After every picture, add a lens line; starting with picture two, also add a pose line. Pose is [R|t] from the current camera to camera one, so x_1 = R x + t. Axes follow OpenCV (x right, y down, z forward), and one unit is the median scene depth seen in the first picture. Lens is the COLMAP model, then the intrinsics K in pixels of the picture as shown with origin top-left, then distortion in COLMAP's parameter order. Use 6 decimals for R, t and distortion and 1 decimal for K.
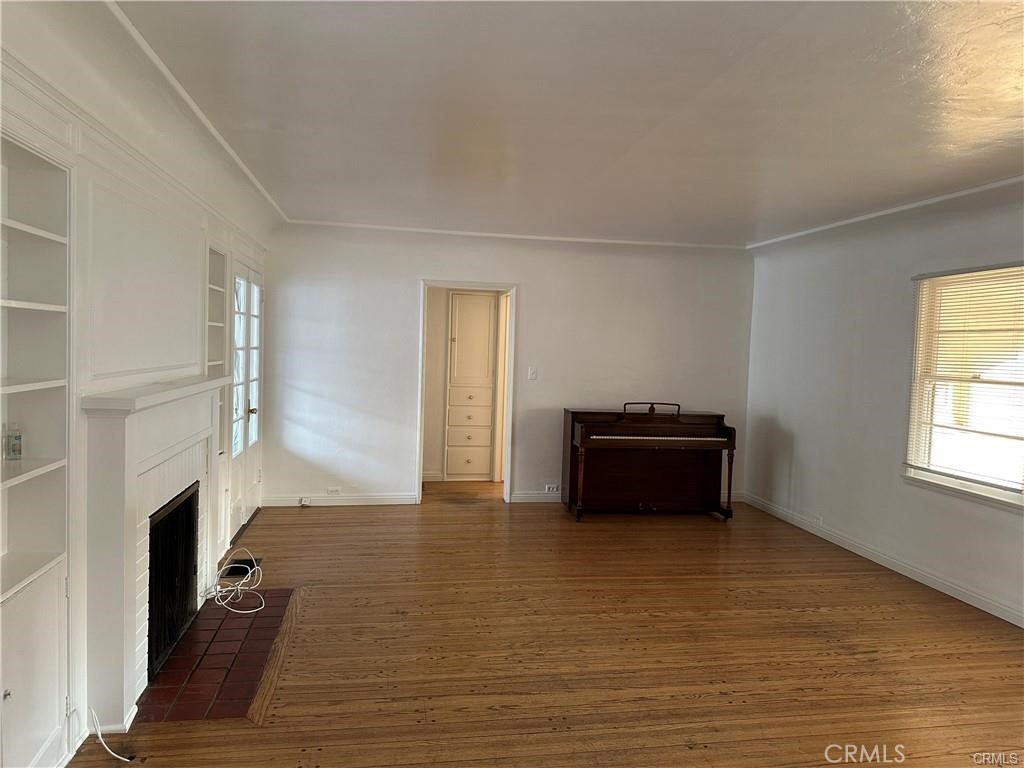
lens RADIAL K [[723.5, 0, 512.0], [0, 723.5, 384.0], [0, 0, 1]] dist [0.096979, -0.103549]
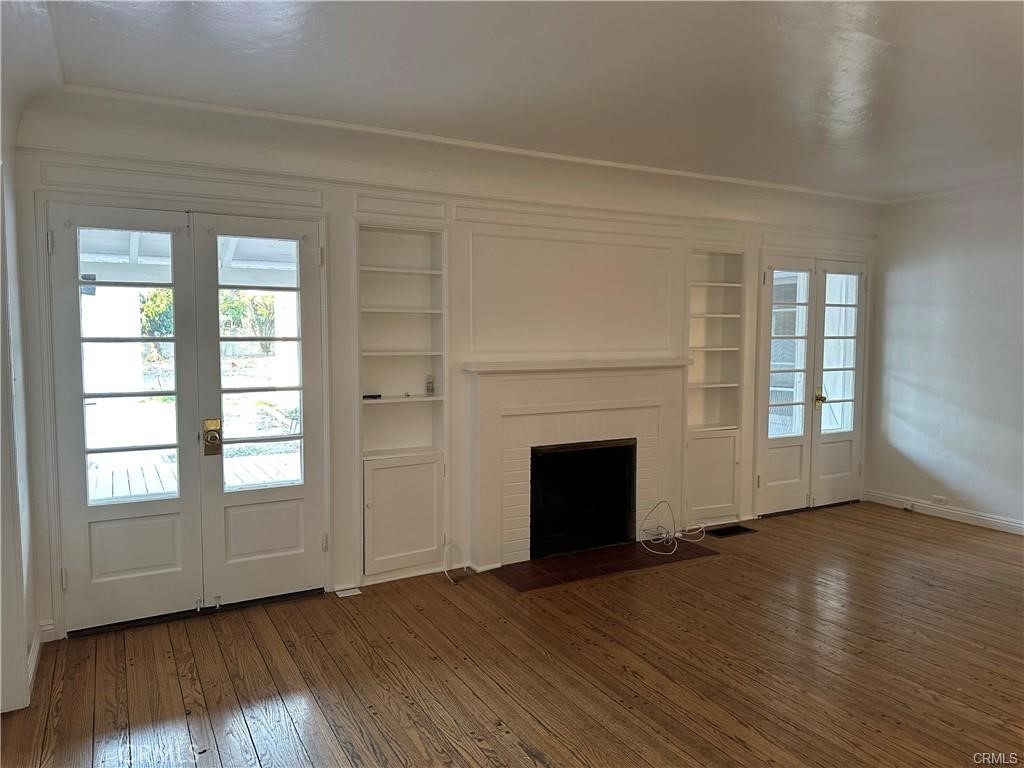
lens RADIAL K [[723.5, 0, 512.0], [0, 723.5, 384.0], [0, 0, 1]] dist [0.096979, -0.103549]
pose [[0.321672, 0.033589, -0.946255, 0.610447], [-0.041309, 0.998917, 0.021416, 0.016560], [0.945950, 0.032200, 0.322711, 0.341856]]
